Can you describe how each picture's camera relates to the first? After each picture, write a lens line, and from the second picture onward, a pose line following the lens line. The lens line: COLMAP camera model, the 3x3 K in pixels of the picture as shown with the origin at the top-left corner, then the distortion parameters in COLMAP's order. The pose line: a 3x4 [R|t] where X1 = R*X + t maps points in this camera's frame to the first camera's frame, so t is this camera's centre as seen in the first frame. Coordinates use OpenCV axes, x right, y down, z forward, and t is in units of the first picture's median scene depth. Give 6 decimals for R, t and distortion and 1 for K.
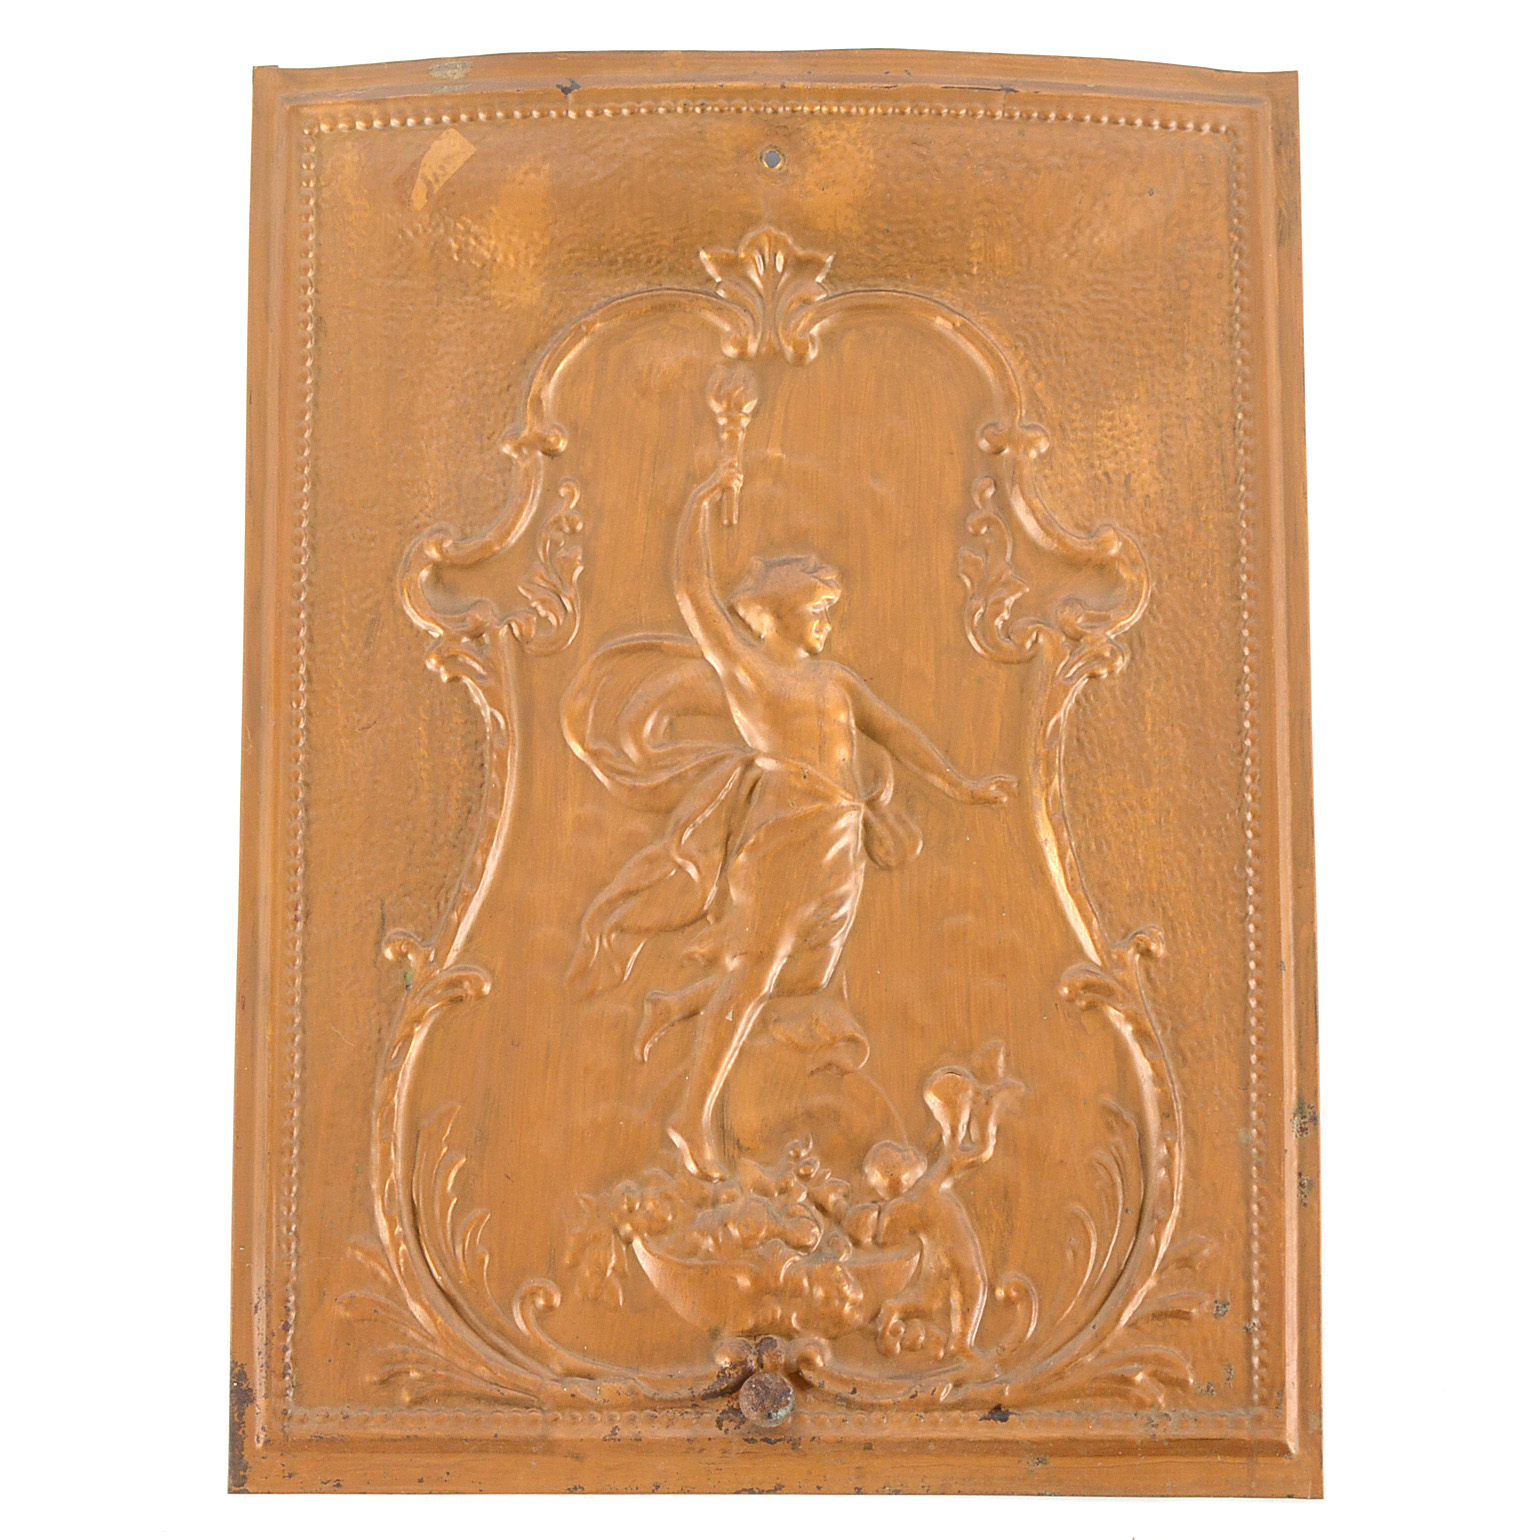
lens RADIAL K [[4196.8, 0, 774.9], [0, 4196.8, 771.0], [0, 0, 1]] dist [0.032185, 0.000000]
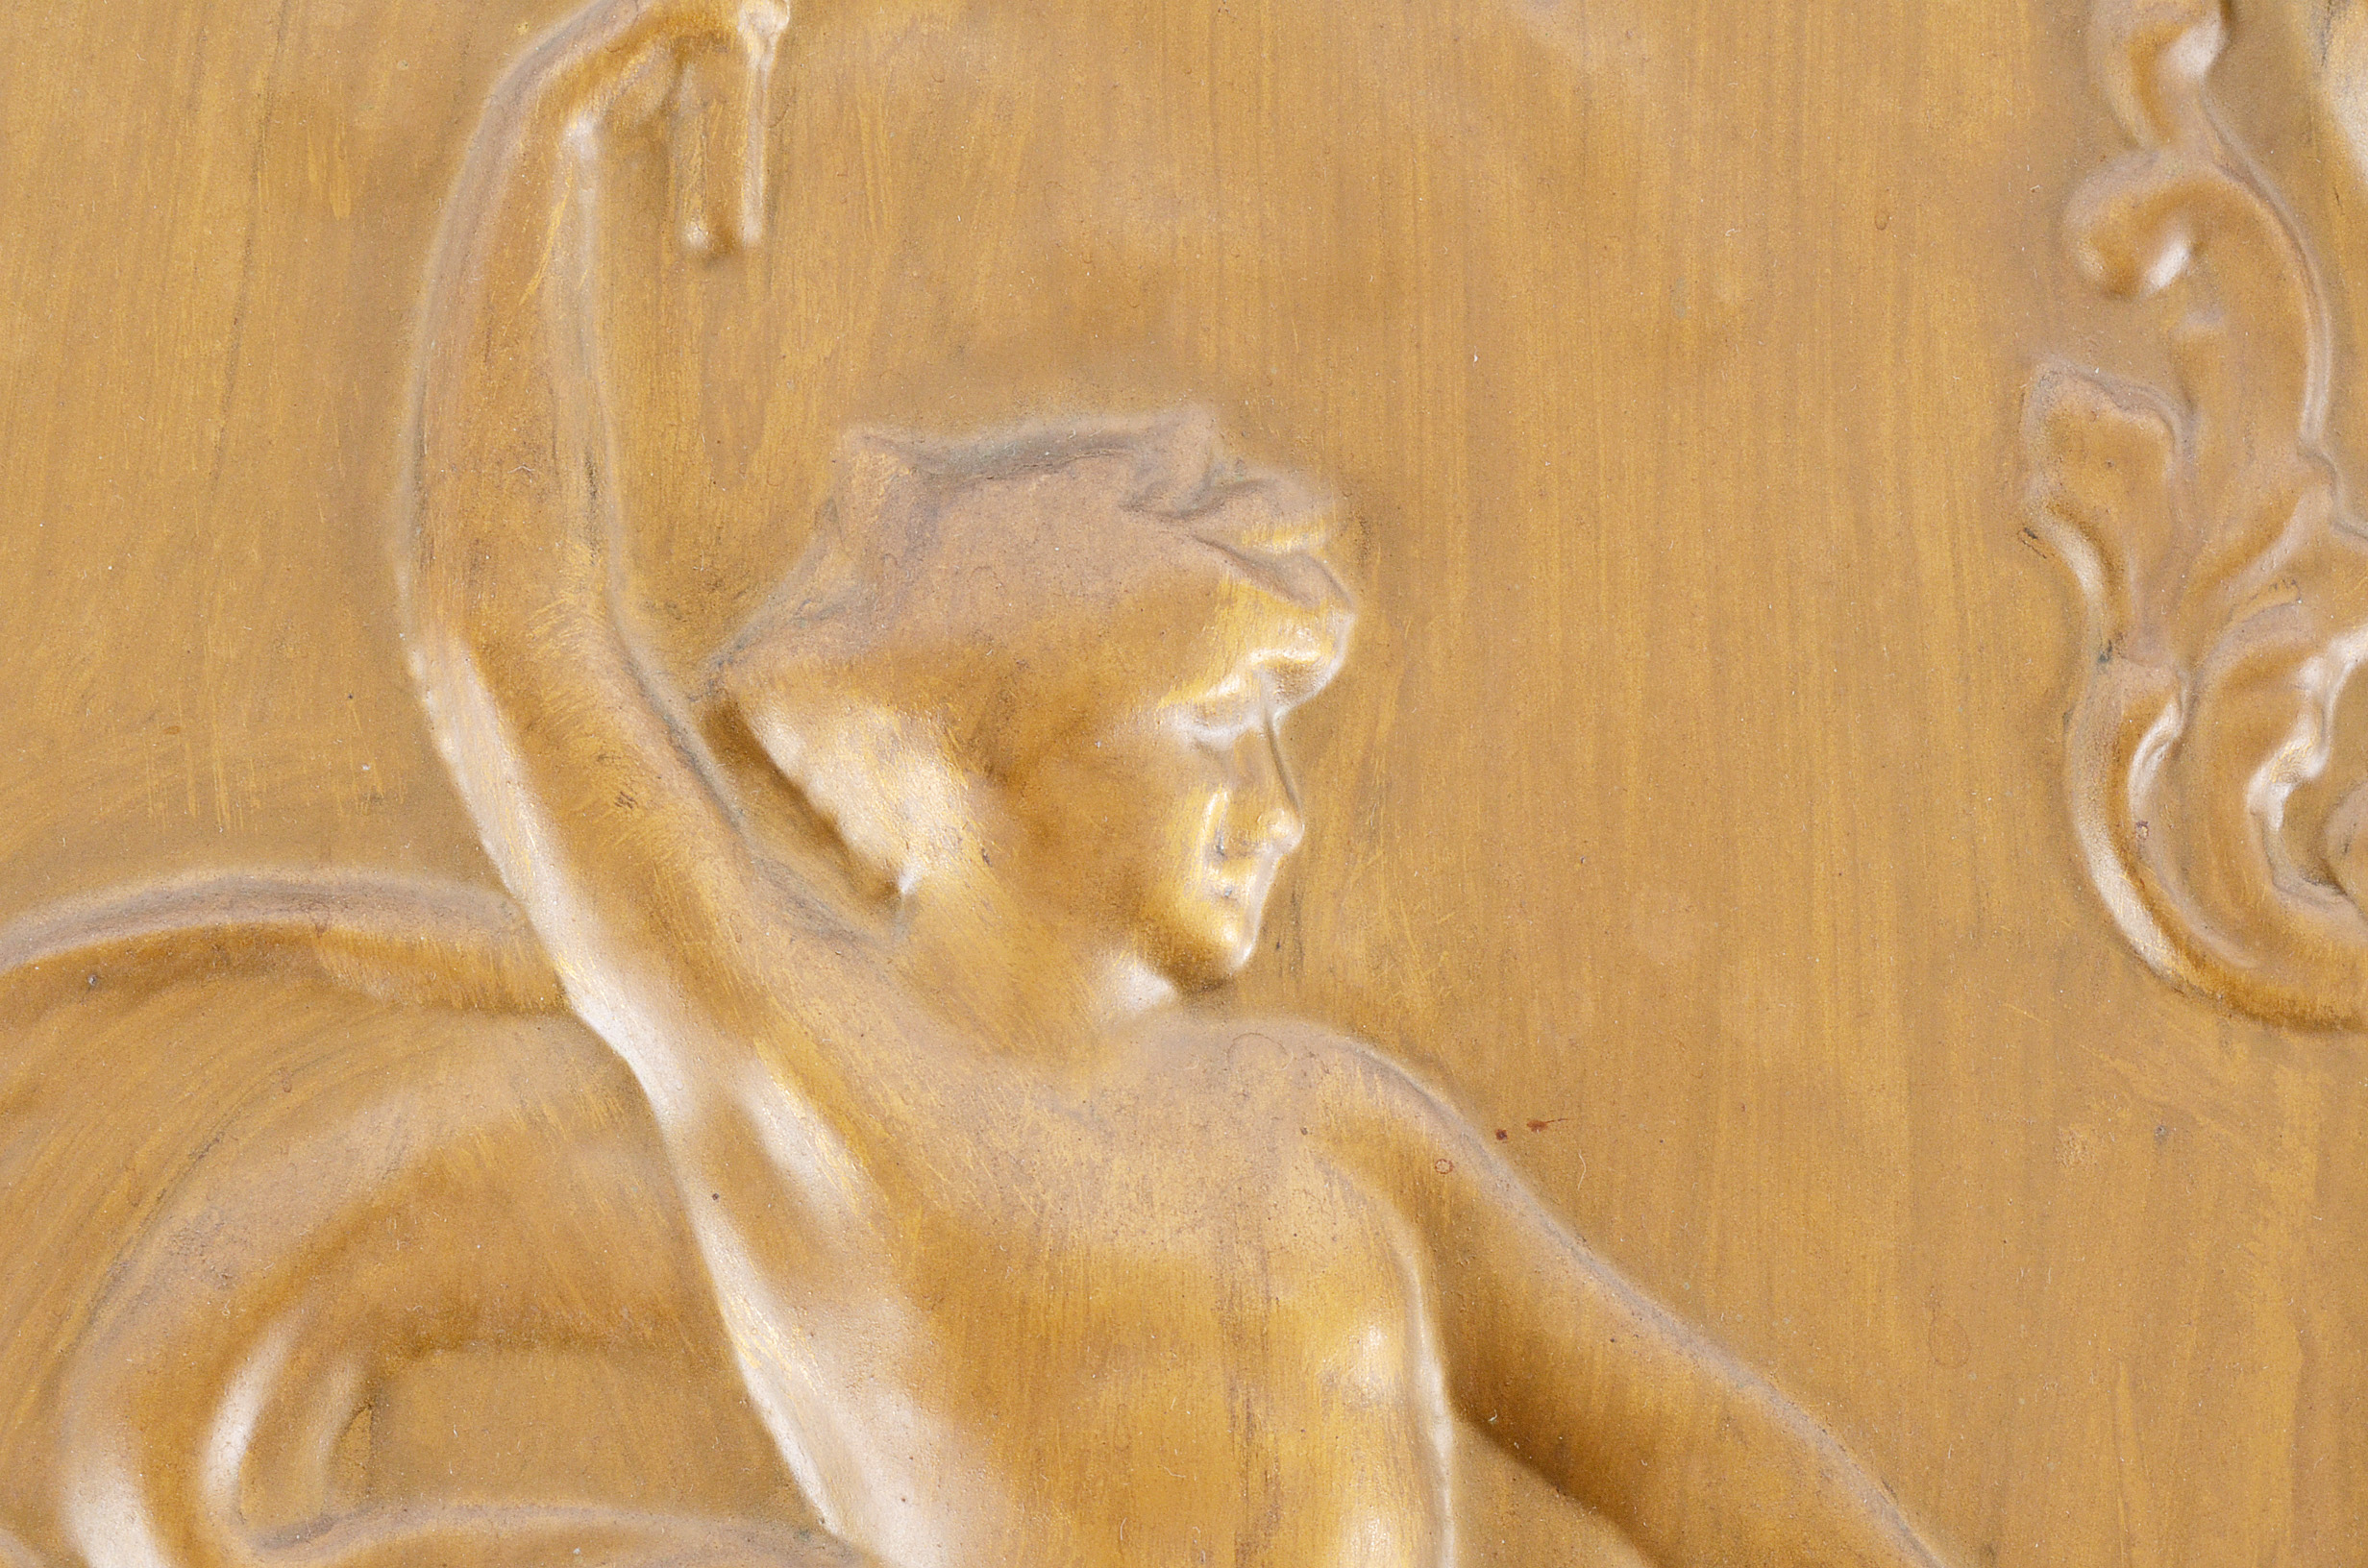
lens RADIAL K [[5616.5, 0, 1184.0], [0, 5616.5, 784.6], [0, 0, 1]] dist [0.082432, 0.000000]
pose [[0.999962, -0.008498, 0.001819, 0.008088], [0.008521, 0.999880, -0.012941, -0.033044], [-0.001709, 0.012956, 0.999915, 0.766511]]
